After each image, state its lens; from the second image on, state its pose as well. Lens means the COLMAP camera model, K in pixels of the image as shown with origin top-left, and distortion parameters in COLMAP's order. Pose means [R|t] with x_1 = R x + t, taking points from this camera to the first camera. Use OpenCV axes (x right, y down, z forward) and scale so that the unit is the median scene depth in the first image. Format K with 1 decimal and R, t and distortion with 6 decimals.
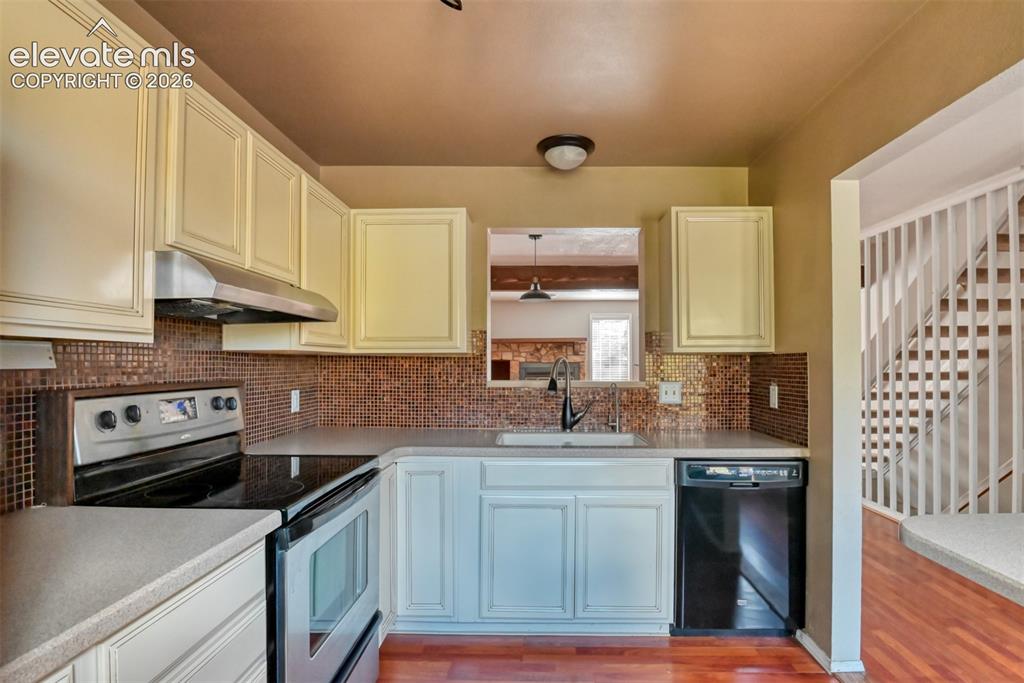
lens RADIAL K [[517.2, 0, 531.5], [0, 517.2, 354.9], [0, 0, 1]] dist [-0.004101, -0.005331]
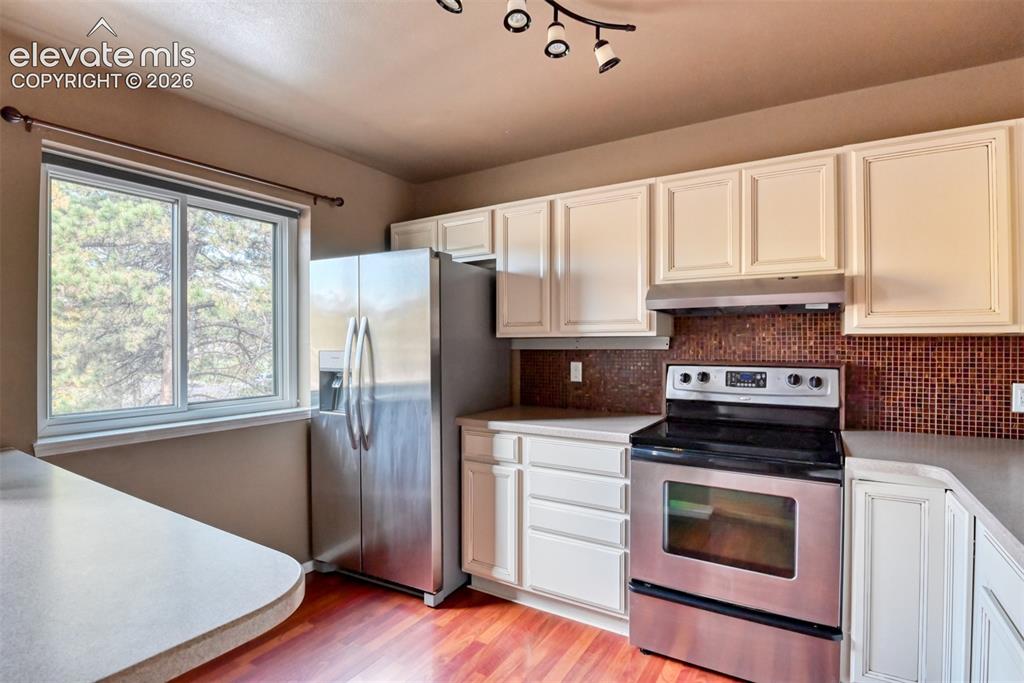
lens RADIAL K [[517.2, 0, 511.4], [0, 517.2, 340.1], [0, 0, 1]] dist [-0.004101, -0.005331]
pose [[-0.516108, -0.008591, -0.856481, 0.642421], [0.012778, 0.999761, -0.017728, 0.010673], [0.856428, -0.020094, -0.515875, 0.865036]]
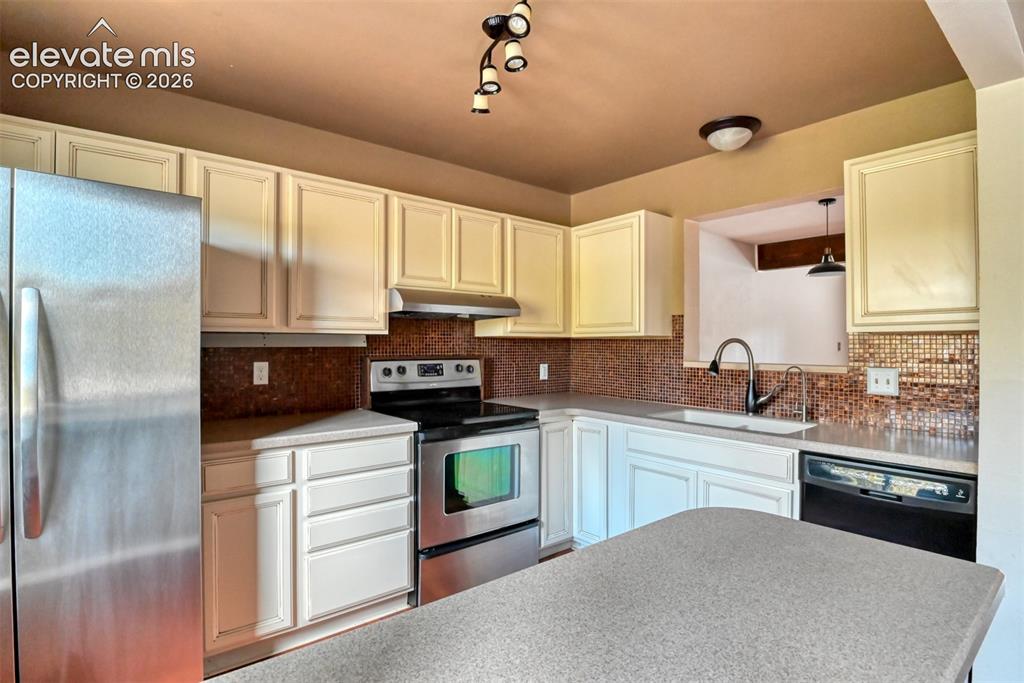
lens RADIAL K [[517.2, 0, 505.7], [0, 517.2, 343.8], [0, 0, 1]] dist [-0.004101, -0.005331]
pose [[0.638246, -0.000549, -0.769832, 0.645122], [0.009915, 0.999923, 0.007507, 0.002241], [0.769769, -0.012424, 0.638202, 0.032751]]
